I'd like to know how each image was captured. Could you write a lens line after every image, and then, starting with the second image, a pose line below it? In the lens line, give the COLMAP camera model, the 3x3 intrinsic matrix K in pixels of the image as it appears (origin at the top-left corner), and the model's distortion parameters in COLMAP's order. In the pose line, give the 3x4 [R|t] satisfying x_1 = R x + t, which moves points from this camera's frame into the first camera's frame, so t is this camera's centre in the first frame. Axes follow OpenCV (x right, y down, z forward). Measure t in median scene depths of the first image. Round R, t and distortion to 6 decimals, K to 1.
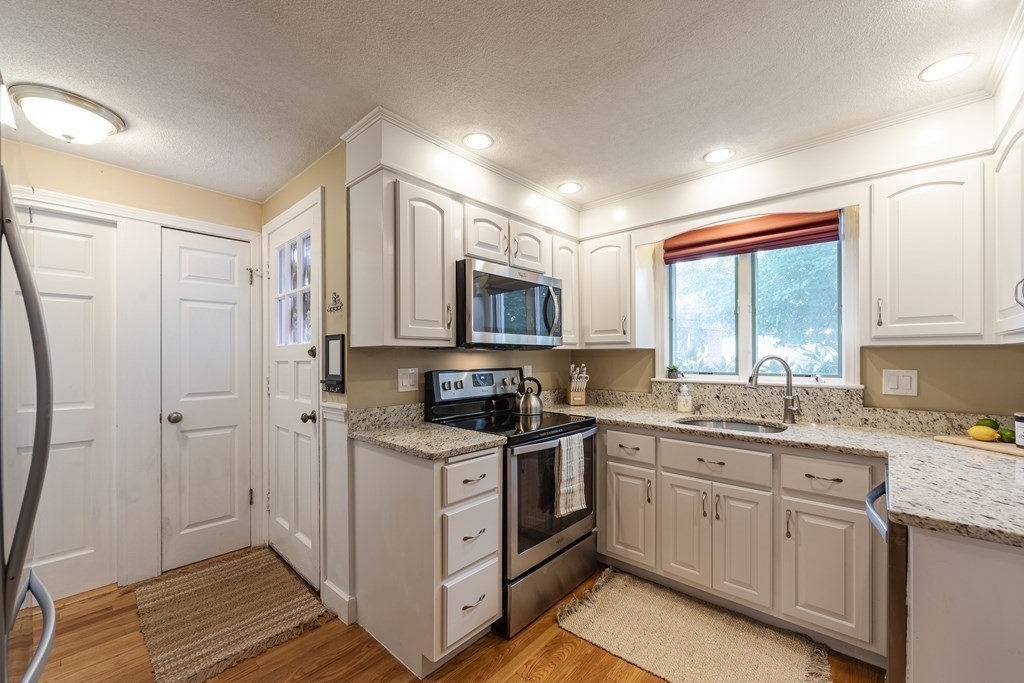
lens RADIAL K [[403.9, 0, 512.7], [0, 403.9, 359.1], [0, 0, 1]] dist [0.000271, -0.000933]
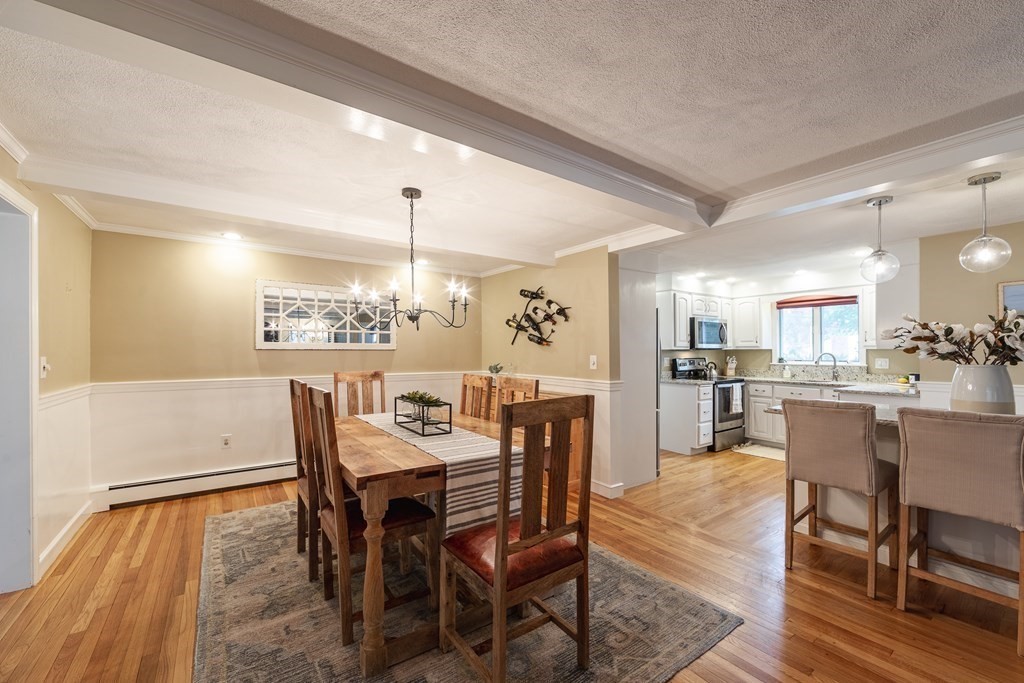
lens RADIAL K [[403.9, 0, 518.6], [0, 403.9, 356.1], [0, 0, 1]] dist [0.000271, -0.000933]
pose [[0.977109, 0.001937, -0.212729, -0.636494], [-0.001233, 0.999993, 0.003443, 0.005739], [0.212734, -0.003102, 0.977105, -1.738569]]
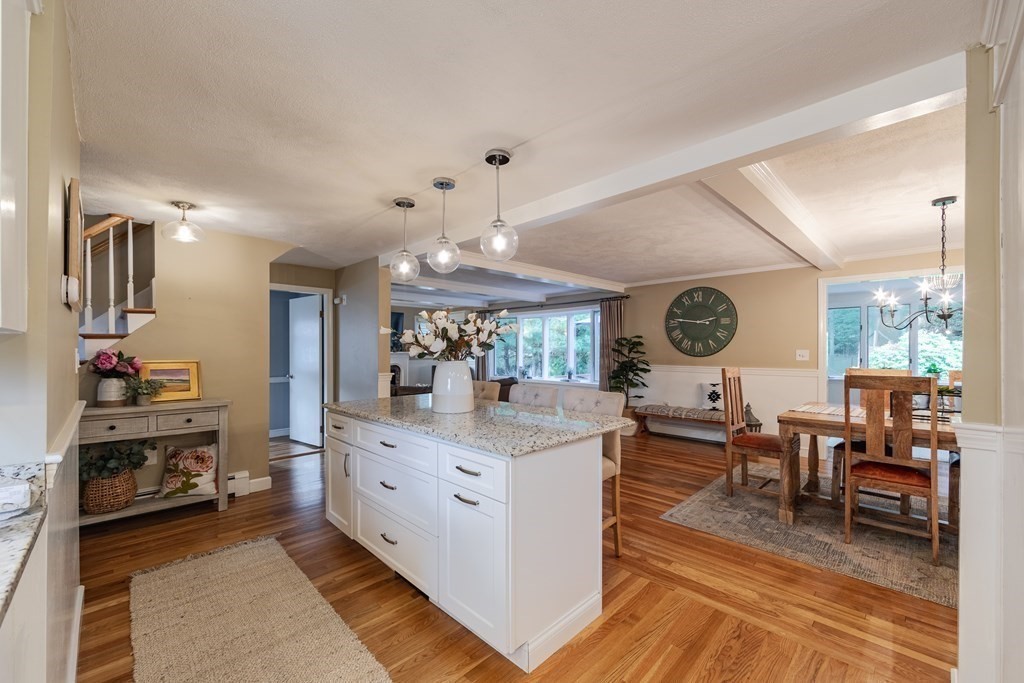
lens RADIAL K [[403.9, 0, 508.1], [0, 403.9, 346.0], [0, 0, 1]] dist [0.000271, -0.000933]
pose [[-0.997901, 0.003263, 0.064681, 0.090030], [0.002735, 0.999962, -0.008242, -0.005661], [-0.064705, -0.008048, -0.997872, 0.665460]]
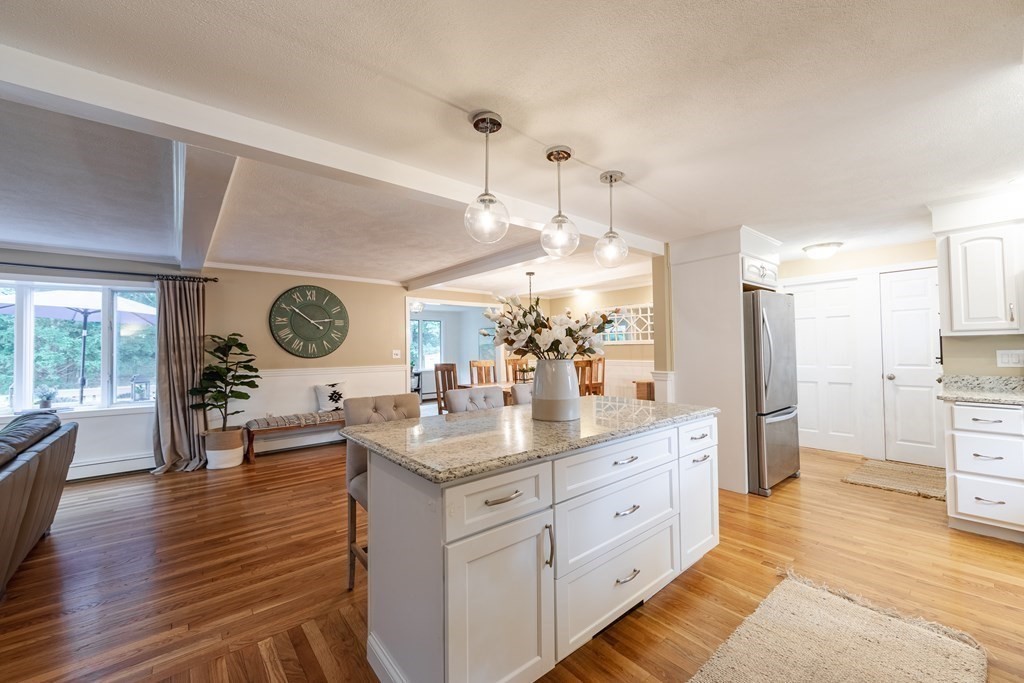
lens RADIAL K [[403.9, 0, 512.1], [0, 403.9, 340.2], [0, 0, 1]] dist [0.000271, -0.000933]
pose [[-0.149566, -0.016609, -0.988612, 1.320034], [0.011826, 0.999757, -0.018586, -0.004412], [0.988681, -0.014471, -0.149333, -0.436589]]
